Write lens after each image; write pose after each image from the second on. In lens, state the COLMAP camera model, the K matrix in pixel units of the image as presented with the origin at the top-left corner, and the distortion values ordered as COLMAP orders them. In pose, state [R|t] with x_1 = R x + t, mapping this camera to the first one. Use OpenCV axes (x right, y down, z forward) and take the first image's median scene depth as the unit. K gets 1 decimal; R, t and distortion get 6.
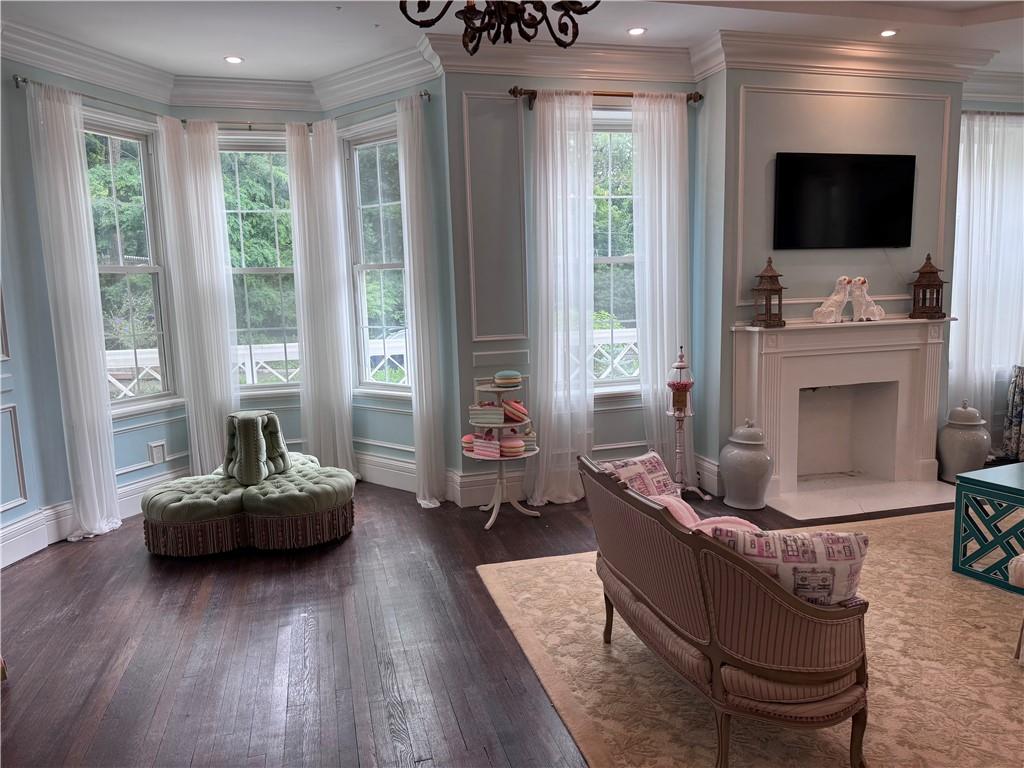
lens RADIAL K [[720.2, 0, 512.0], [0, 720.2, 384.0], [0, 0, 1]] dist [0.074612, -0.090707]
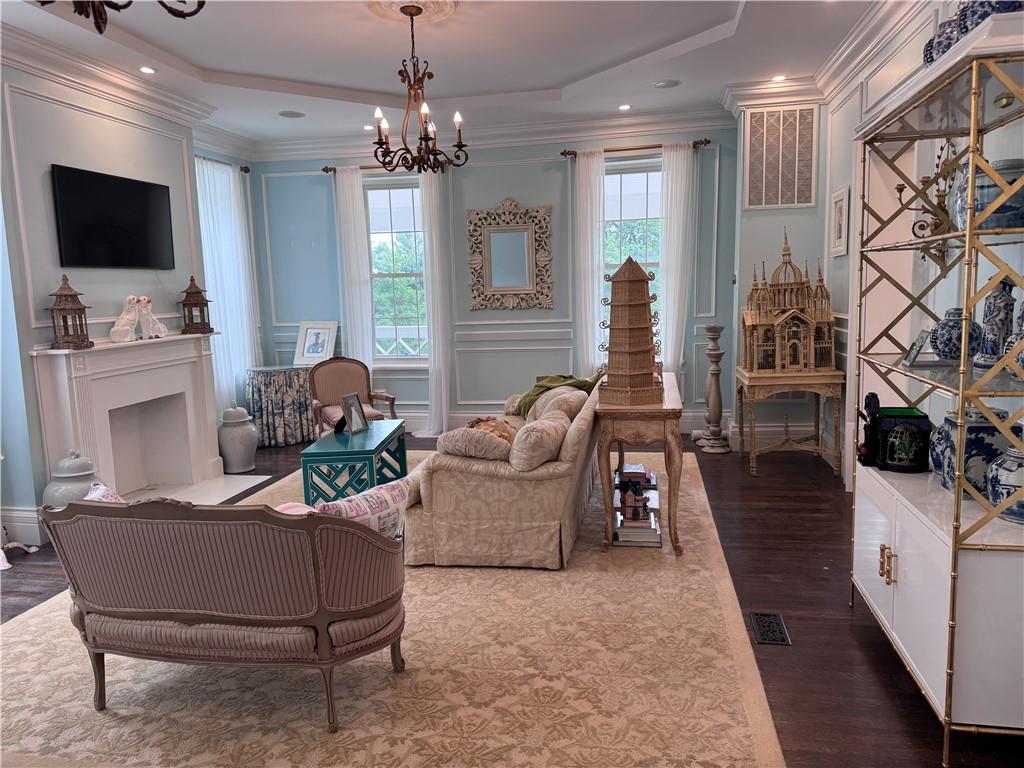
lens RADIAL K [[716.8, 0, 512.0], [0, 716.8, 384.0], [0, 0, 1]] dist [0.001258, 0.004105]
pose [[0.459808, -0.112339, 0.880884, -0.203873], [0.143368, 0.988344, 0.051208, -0.000409], [-0.876369, 0.102745, 0.470555, 0.074818]]
